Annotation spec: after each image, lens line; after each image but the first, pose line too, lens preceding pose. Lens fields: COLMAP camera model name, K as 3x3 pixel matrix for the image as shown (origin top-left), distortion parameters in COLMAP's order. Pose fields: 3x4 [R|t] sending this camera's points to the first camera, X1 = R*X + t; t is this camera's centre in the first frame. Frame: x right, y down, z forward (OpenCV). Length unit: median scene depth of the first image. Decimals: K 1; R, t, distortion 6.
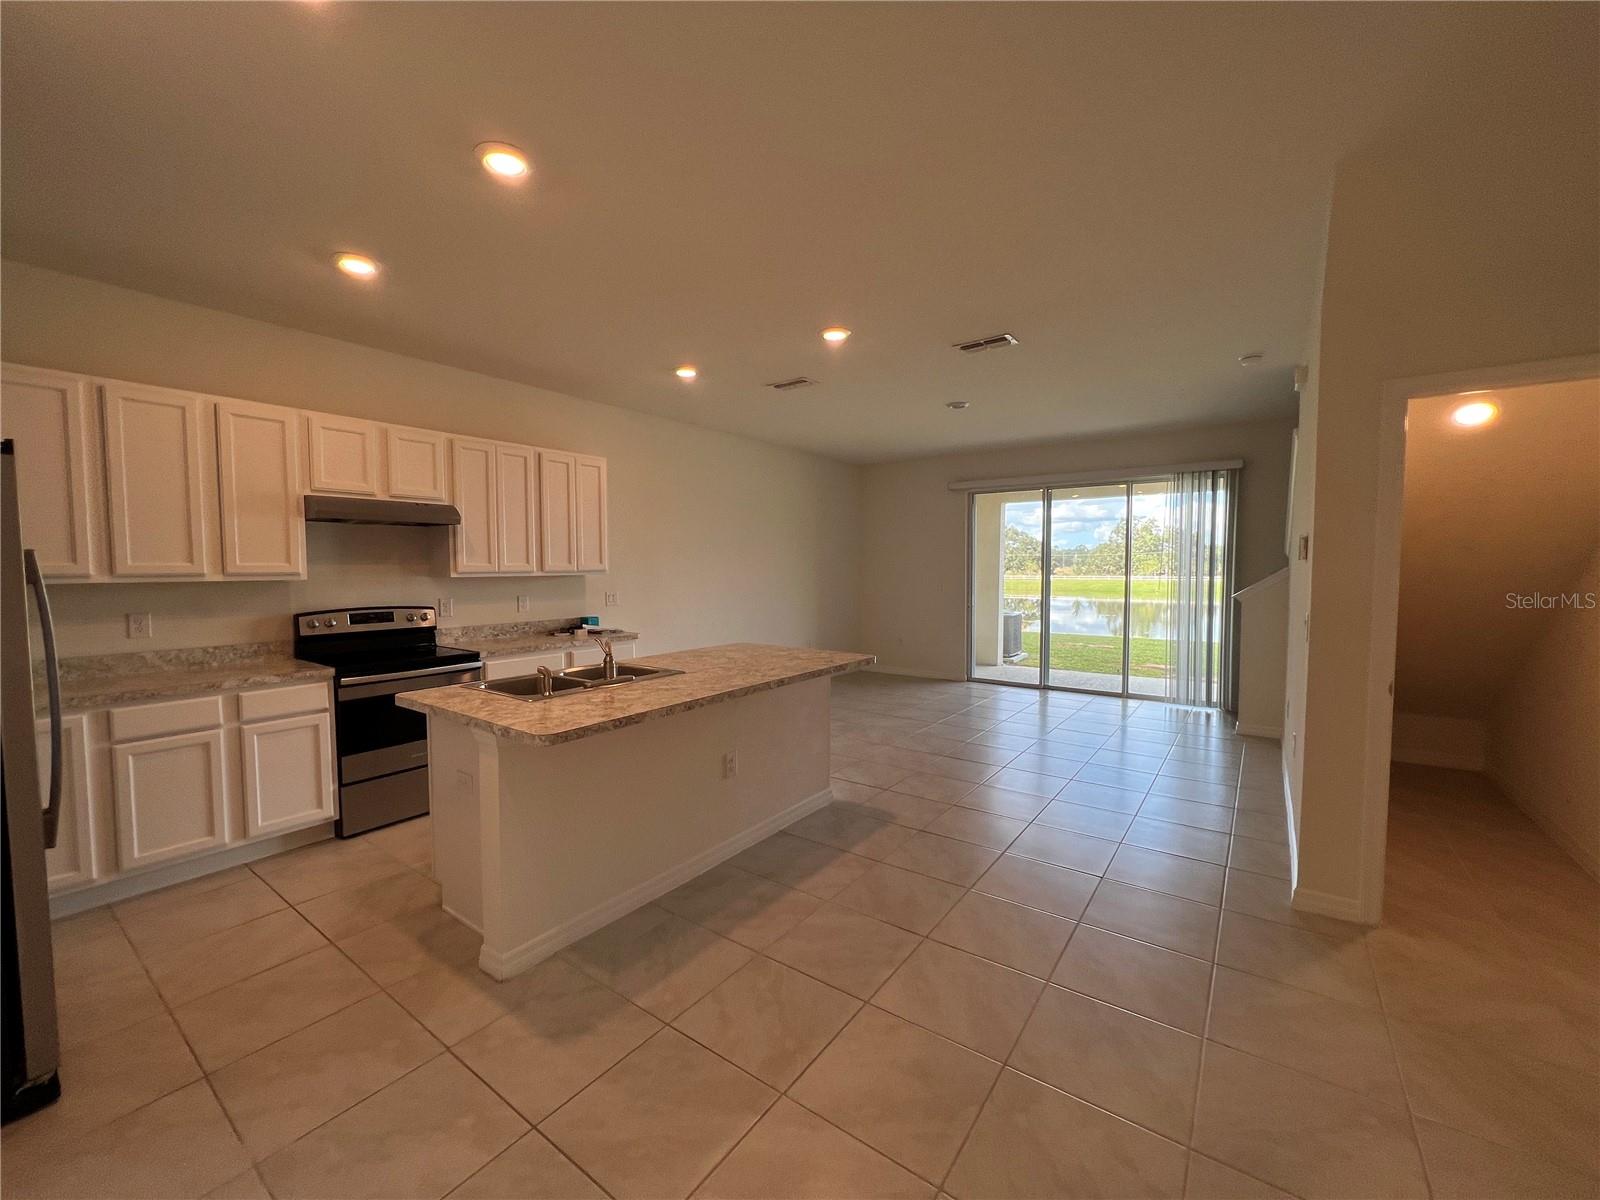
lens RADIAL K [[642.7, 0, 797.0], [0, 642.7, 600.8], [0, 0, 1]] dist [0.008794, 0.000380]
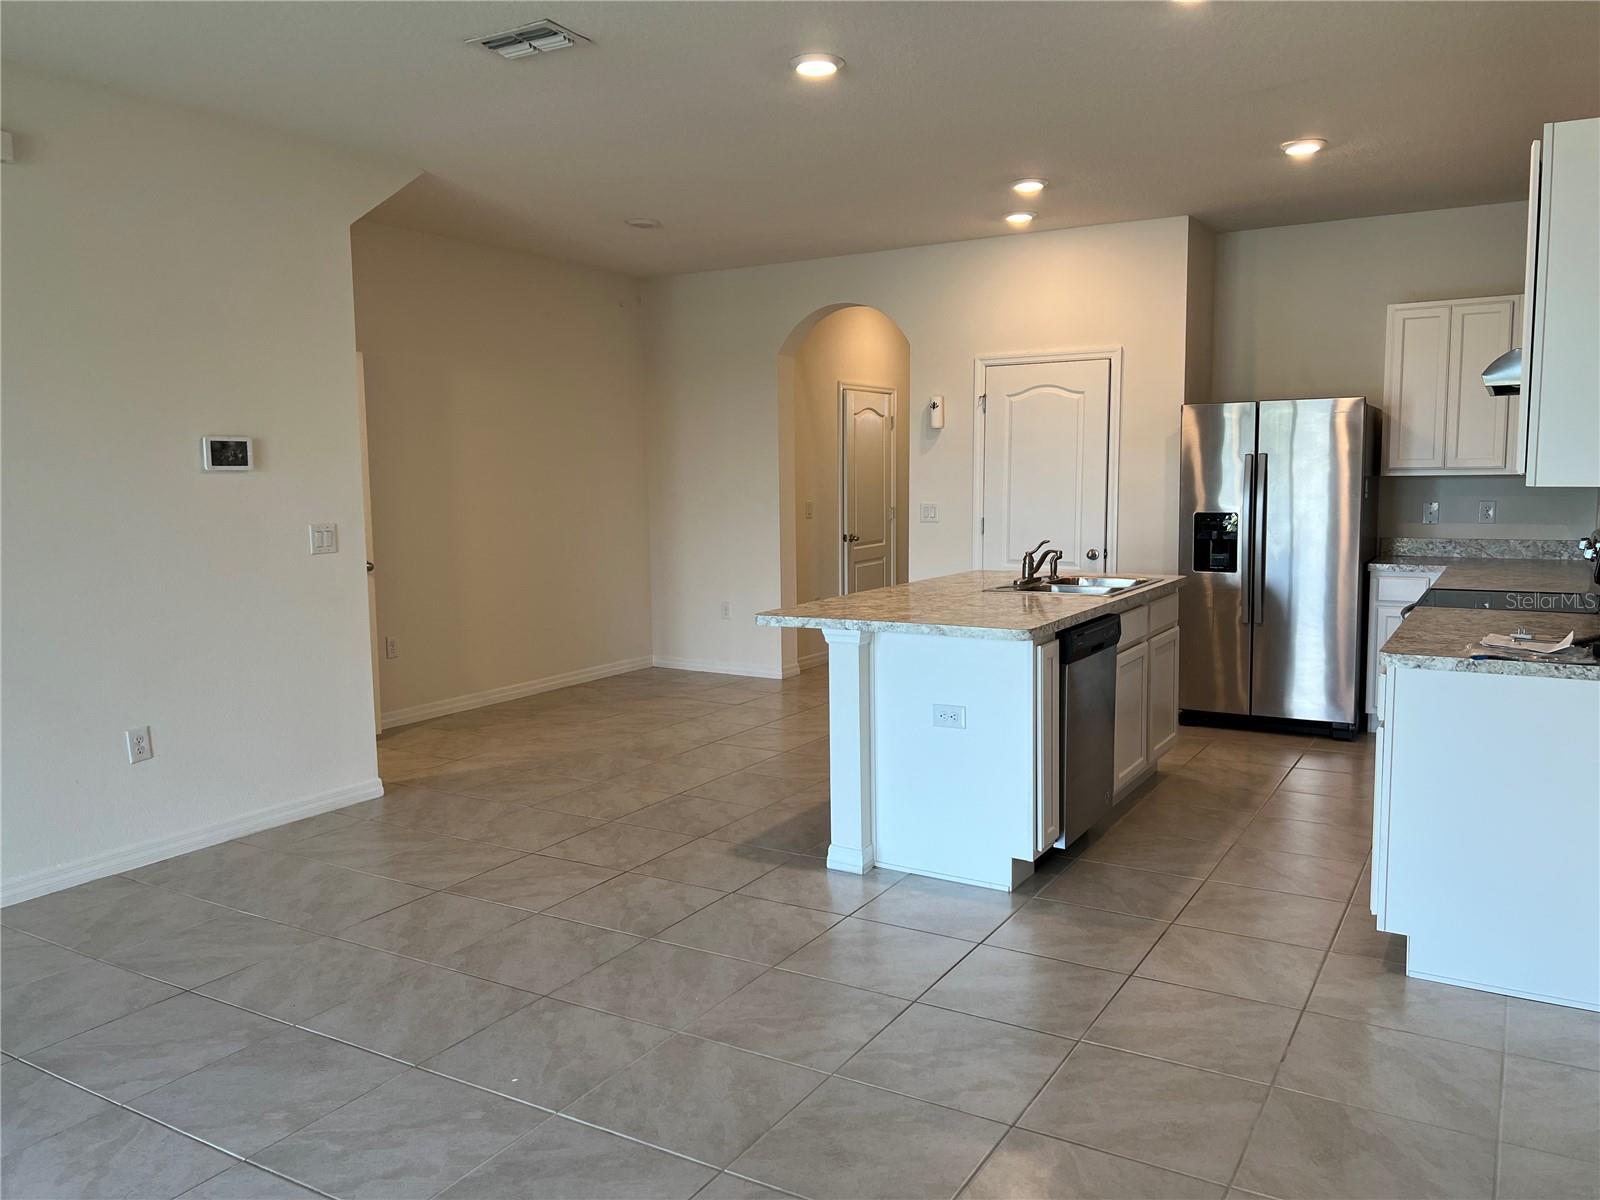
lens RADIAL K [[1210.2, 0, 801.5], [0, 1210.2, 599.5], [0, 0, 1]] dist [0.002501, 0.000220]
pose [[-0.995633, 0.023480, -0.090350, 0.180520], [0.009267, 0.987930, 0.154624, -0.111240], [0.092891, 0.153112, -0.983833, 2.134298]]
